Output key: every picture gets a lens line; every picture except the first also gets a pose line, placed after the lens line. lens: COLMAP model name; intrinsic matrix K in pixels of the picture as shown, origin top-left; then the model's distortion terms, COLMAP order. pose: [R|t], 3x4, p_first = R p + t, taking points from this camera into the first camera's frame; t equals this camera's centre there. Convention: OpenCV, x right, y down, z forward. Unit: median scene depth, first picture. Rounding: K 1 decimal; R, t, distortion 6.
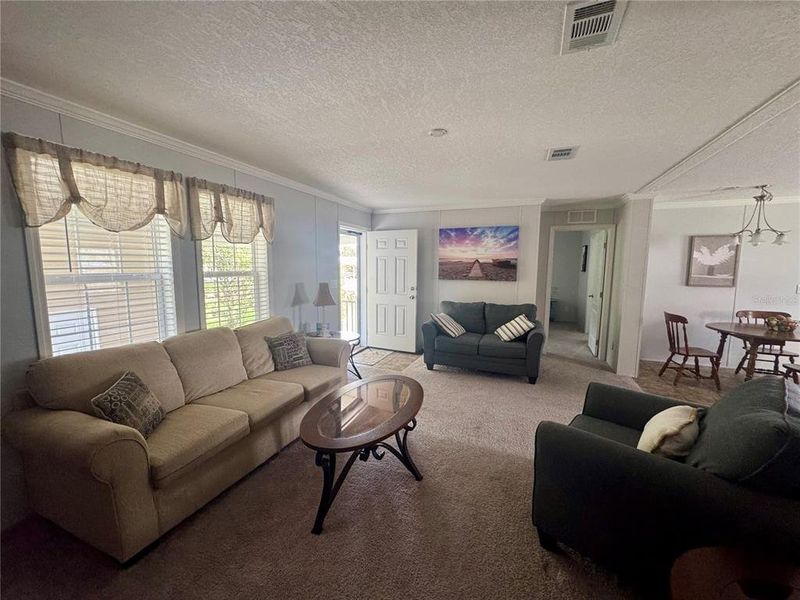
lens RADIAL K [[320.3, 0, 399.4], [0, 320.3, 299.5], [0, 0, 1]] dist [0.002296, 0.000332]
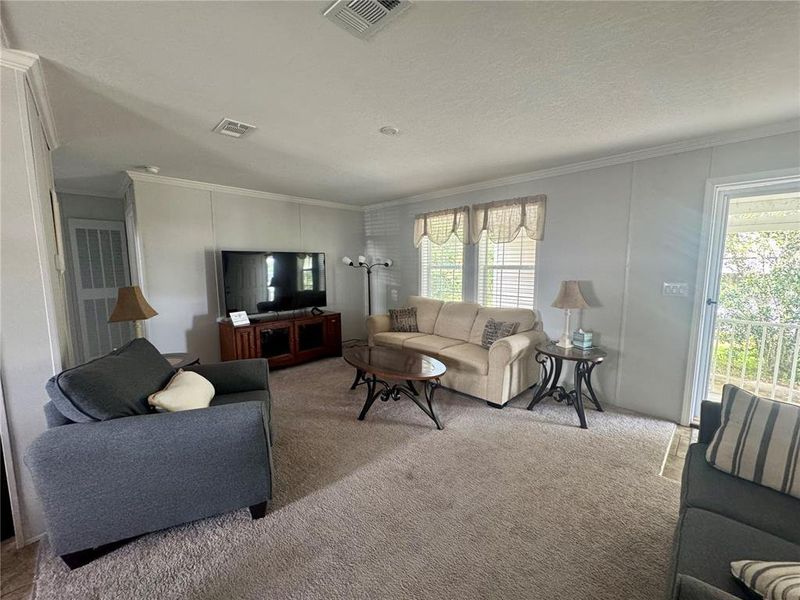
lens RADIAL K [[320.3, 0, 400.5], [0, 320.3, 300.8], [0, 0, 1]] dist [0.002296, 0.000332]
pose [[-0.378885, 0.099718, -0.920056, 0.754629], [-0.098985, 0.984108, 0.147423, -0.086534], [0.920135, 0.146928, -0.362993, 1.005104]]
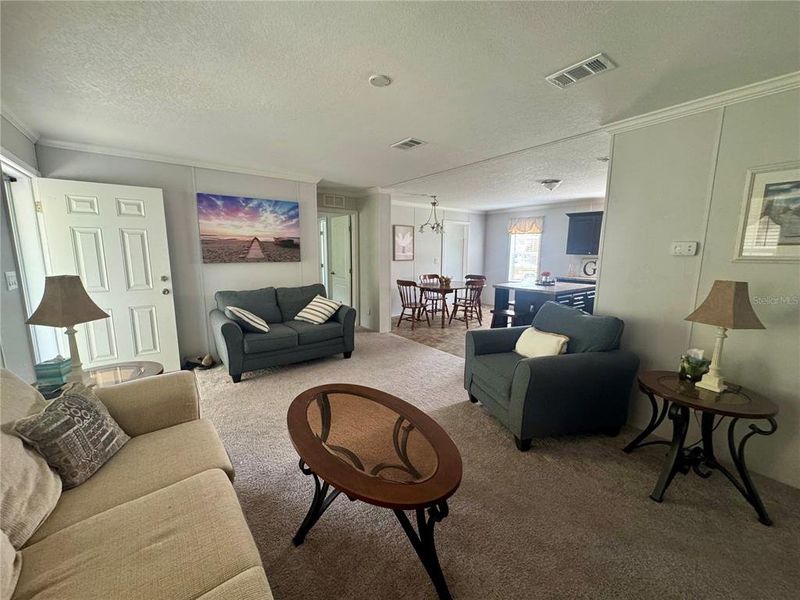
lens RADIAL K [[320.3, 0, 395.5], [0, 320.3, 300.2], [0, 0, 1]] dist [0.002296, 0.000332]
pose [[0.509472, -0.136437, 0.849602, -0.321496], [0.089524, 0.990396, 0.105363, -0.018950], [-0.855817, 0.022380, 0.516794, 0.271129]]
